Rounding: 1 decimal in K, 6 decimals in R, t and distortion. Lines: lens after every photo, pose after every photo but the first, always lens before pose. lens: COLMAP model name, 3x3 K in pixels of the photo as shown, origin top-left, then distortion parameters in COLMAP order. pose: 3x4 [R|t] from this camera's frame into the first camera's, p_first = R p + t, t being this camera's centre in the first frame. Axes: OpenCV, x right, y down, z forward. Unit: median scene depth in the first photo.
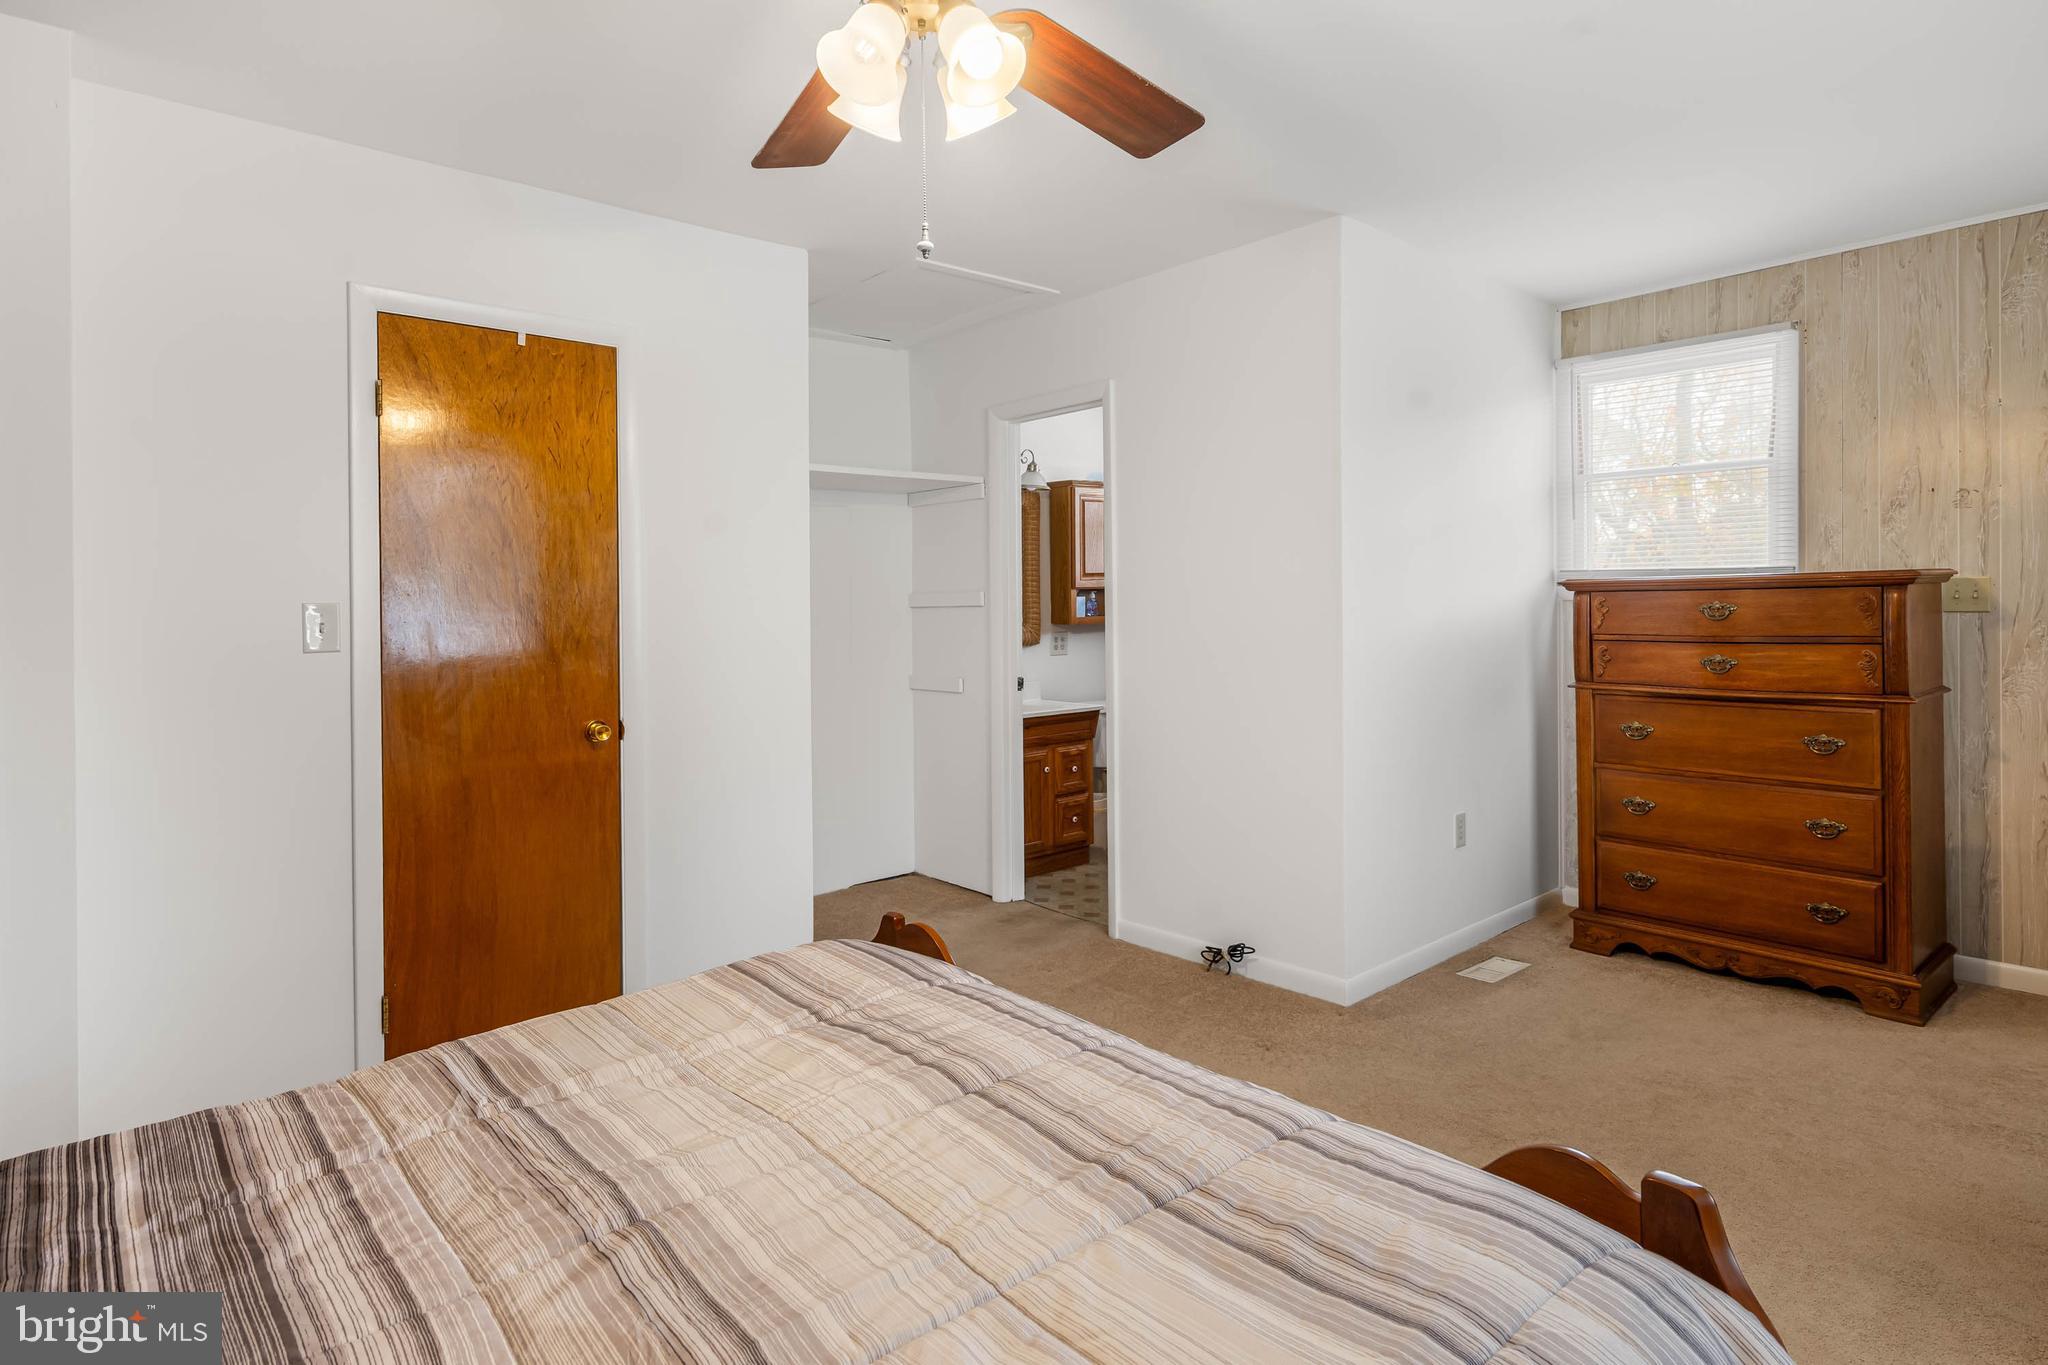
lens RADIAL K [[1087.5, 0, 1020.6], [0, 1087.5, 614.3], [0, 0, 1]] dist [0.002071, 0.001155]
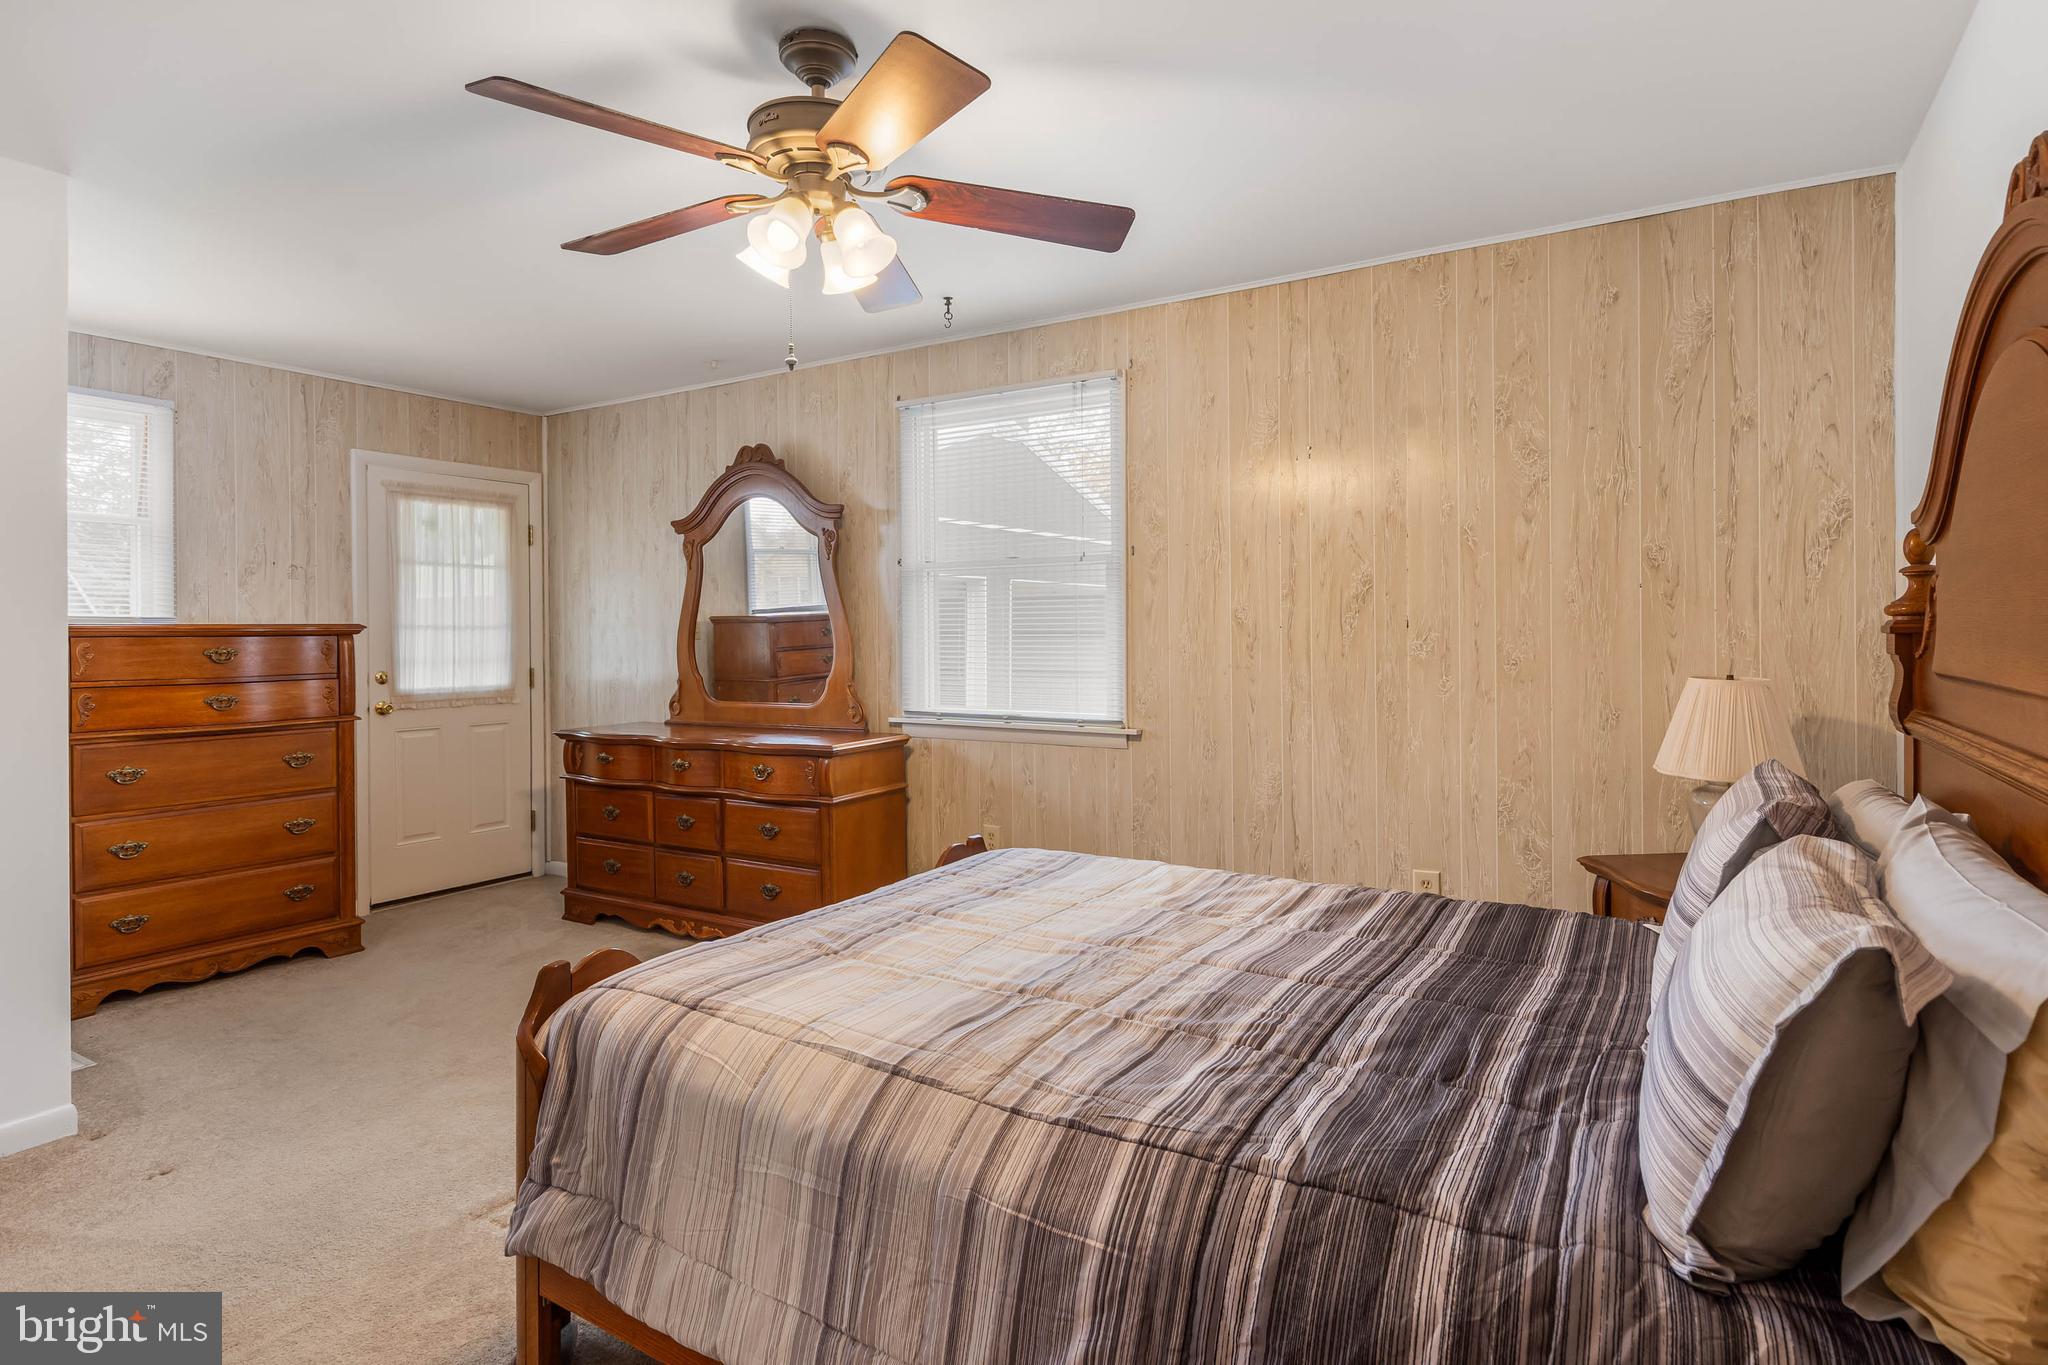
lens RADIAL K [[1072.9, 0, 1018.7], [0, 1072.9, 648.1], [0, 0, 1]] dist [0.001583, 0.001167]
pose [[-0.286200, 0.006557, 0.958147, -0.654956], [0.023012, 0.999735, 0.000032, 0.008325], [-0.957894, 0.022058, -0.286275, 0.515285]]
